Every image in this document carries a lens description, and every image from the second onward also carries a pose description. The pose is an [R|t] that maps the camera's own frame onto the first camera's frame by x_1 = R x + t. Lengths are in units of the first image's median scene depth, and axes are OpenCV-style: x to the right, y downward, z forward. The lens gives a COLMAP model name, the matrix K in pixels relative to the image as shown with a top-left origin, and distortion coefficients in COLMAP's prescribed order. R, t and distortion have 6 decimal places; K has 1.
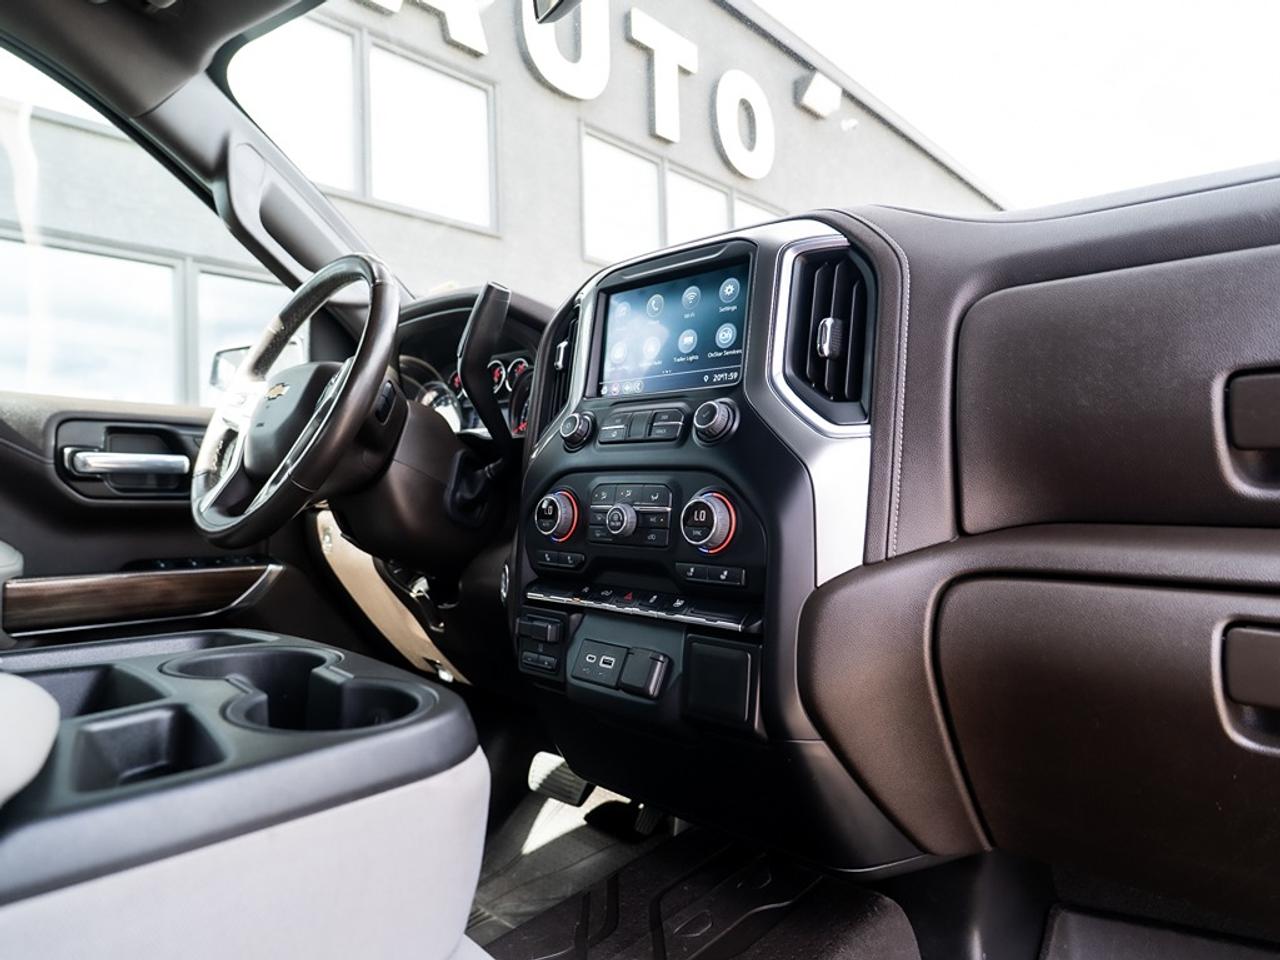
lens RADIAL K [[778.3, 0, 640.0], [0, 778.3, 480.0], [0, 0, 1]] dist [-0.025773, 0.001903]
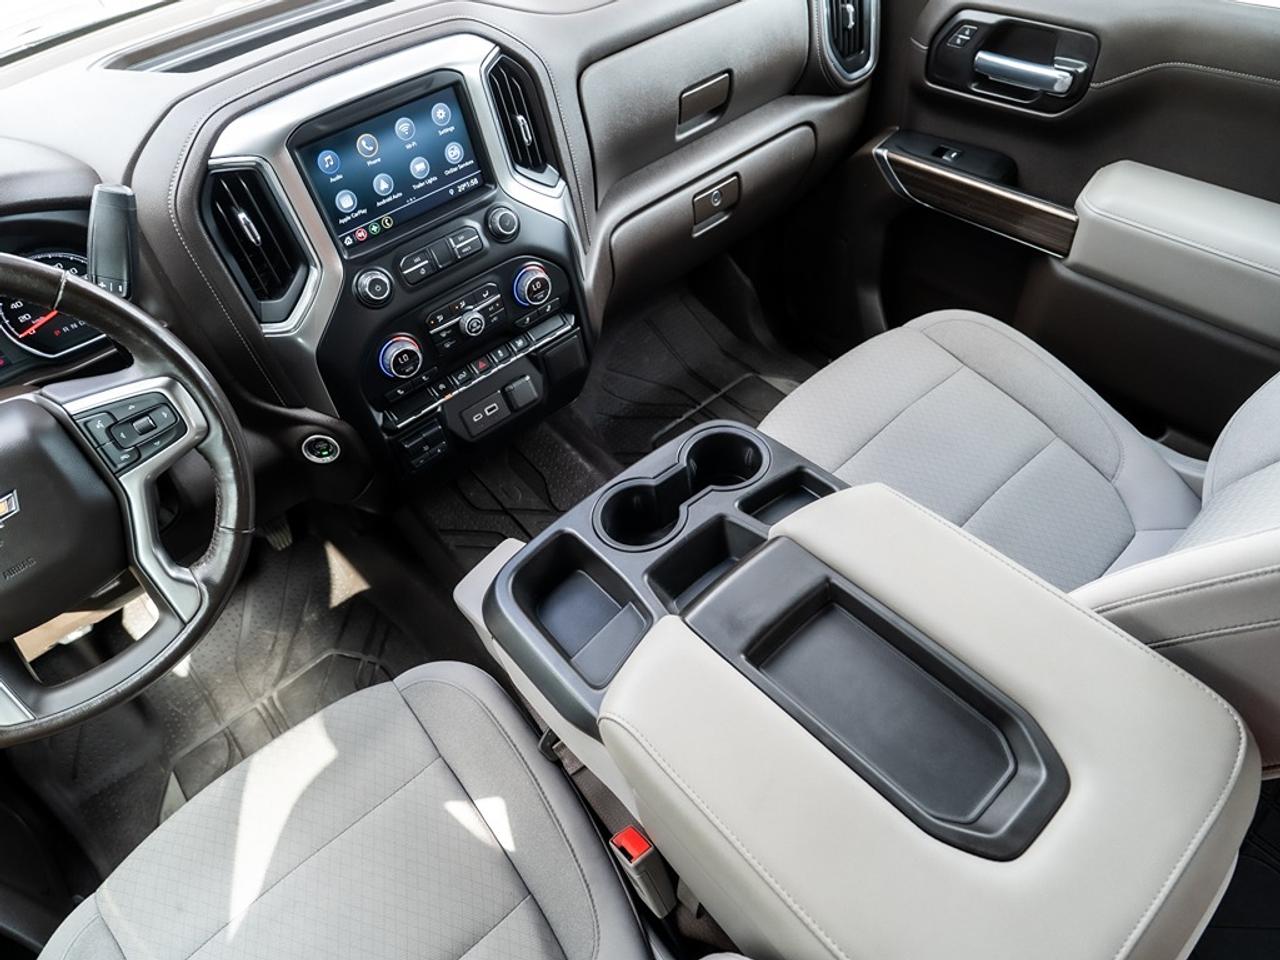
lens RADIAL K [[780.2, 0, 640.0], [0, 780.2, 480.0], [0, 0, 1]] dist [-0.026188, 0.002930]
pose [[0.116761, -0.750284, 0.650723, -1.057164], [0.096264, 0.660670, 0.744479, -0.735799], [-0.988484, -0.024285, 0.149366, 0.505451]]
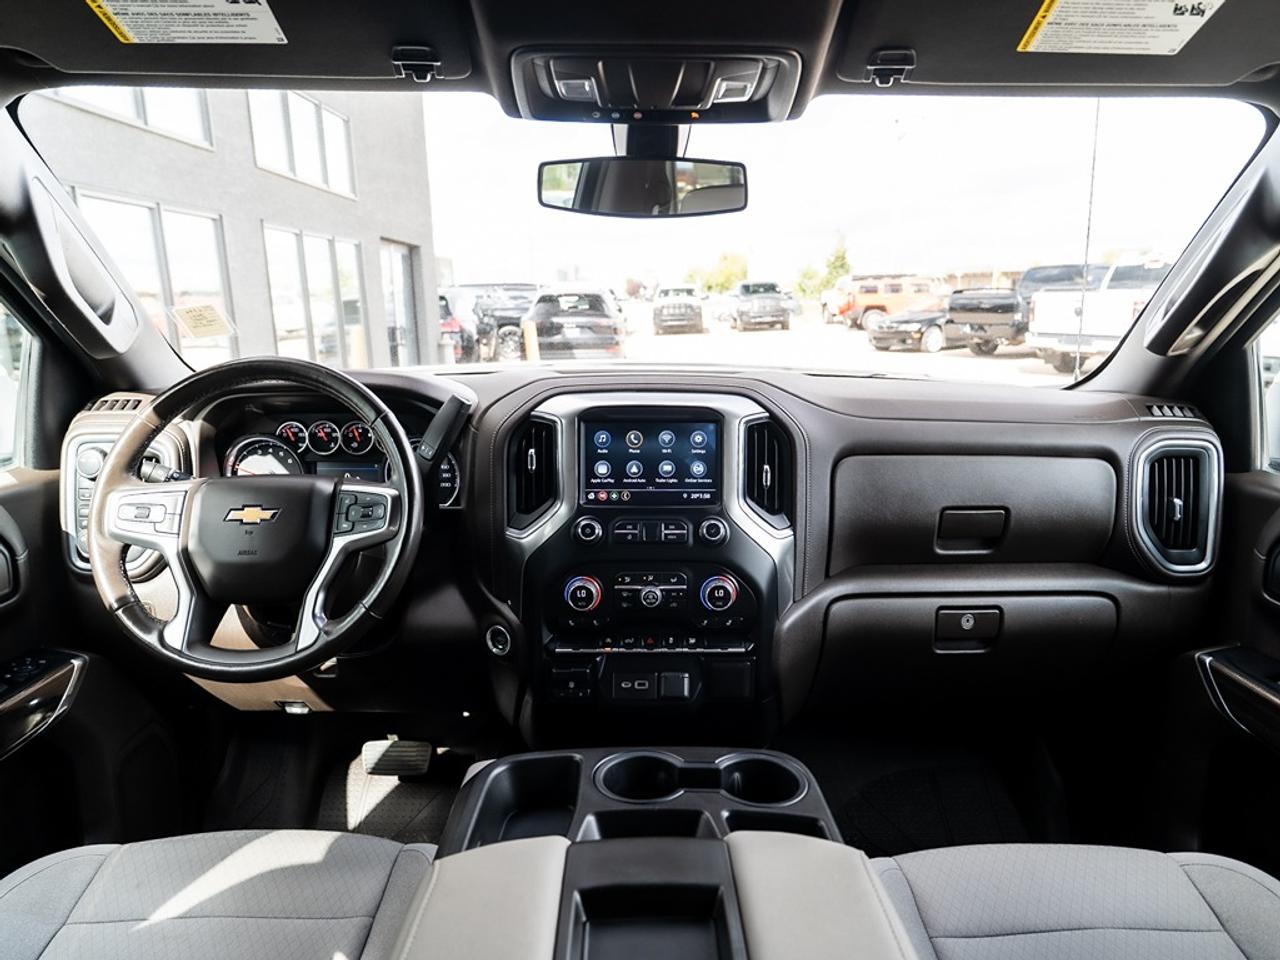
lens RADIAL K [[808.6, 0, 655.6], [0, 808.6, 482.9], [0, 0, 1]] dist [-0.030483, 0.003073]
pose [[0.718263, -0.144935, 0.680508, -1.062742], [-0.006729, 0.976571, 0.215092, -0.507248], [-0.695739, -0.159072, 0.700460, -0.085945]]
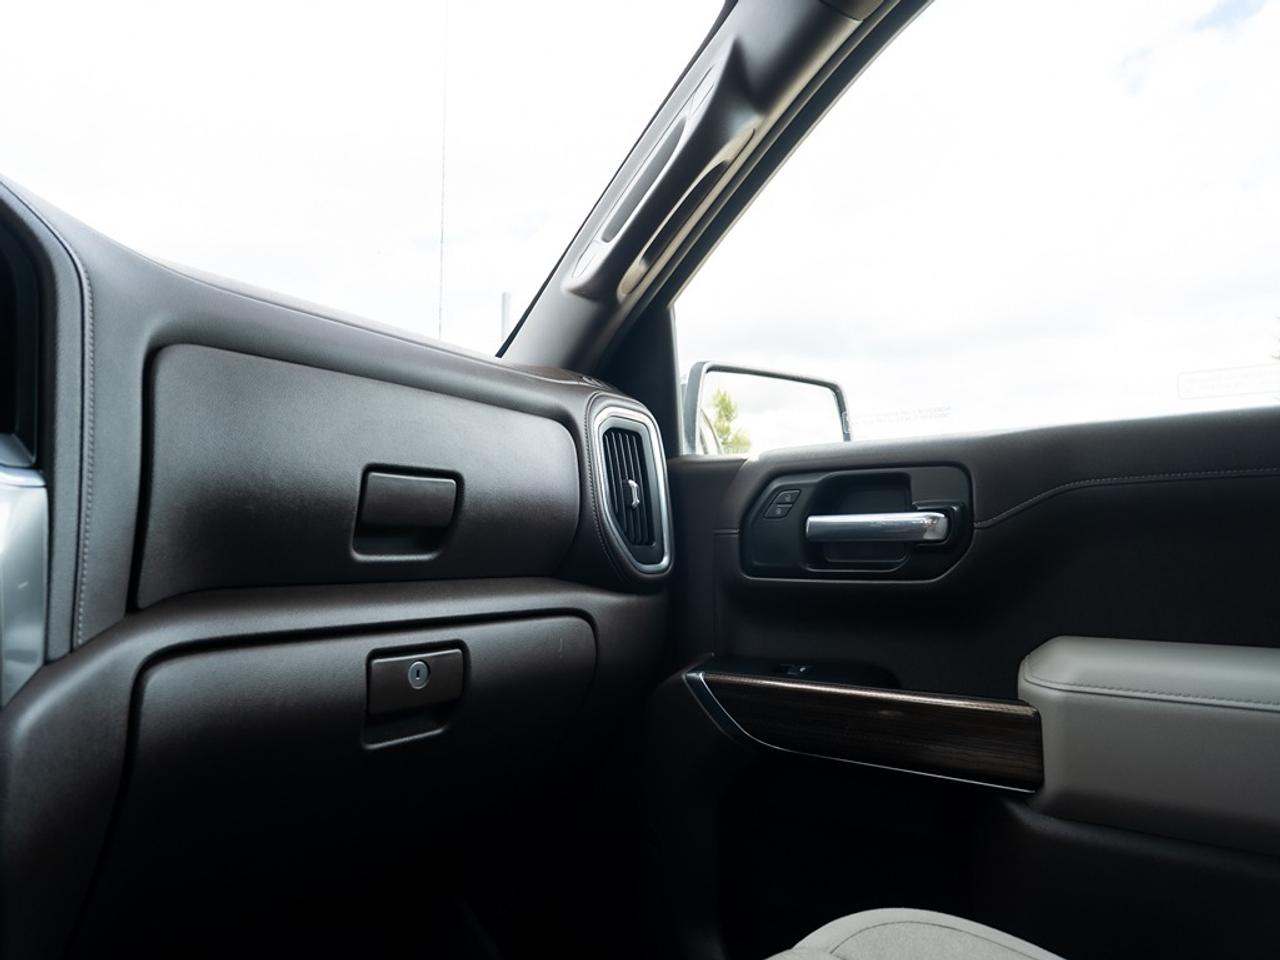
lens RADIAL K [[778.3, 0, 640.0], [0, 778.3, 480.0], [0, 0, 1]] dist [-0.025773, 0.001903]
pose [[-0.098128, 0.080481, 0.991914, -0.413131], [-0.012770, 0.996541, -0.082119, -0.008080], [-0.995092, -0.020725, -0.096761, 0.441481]]
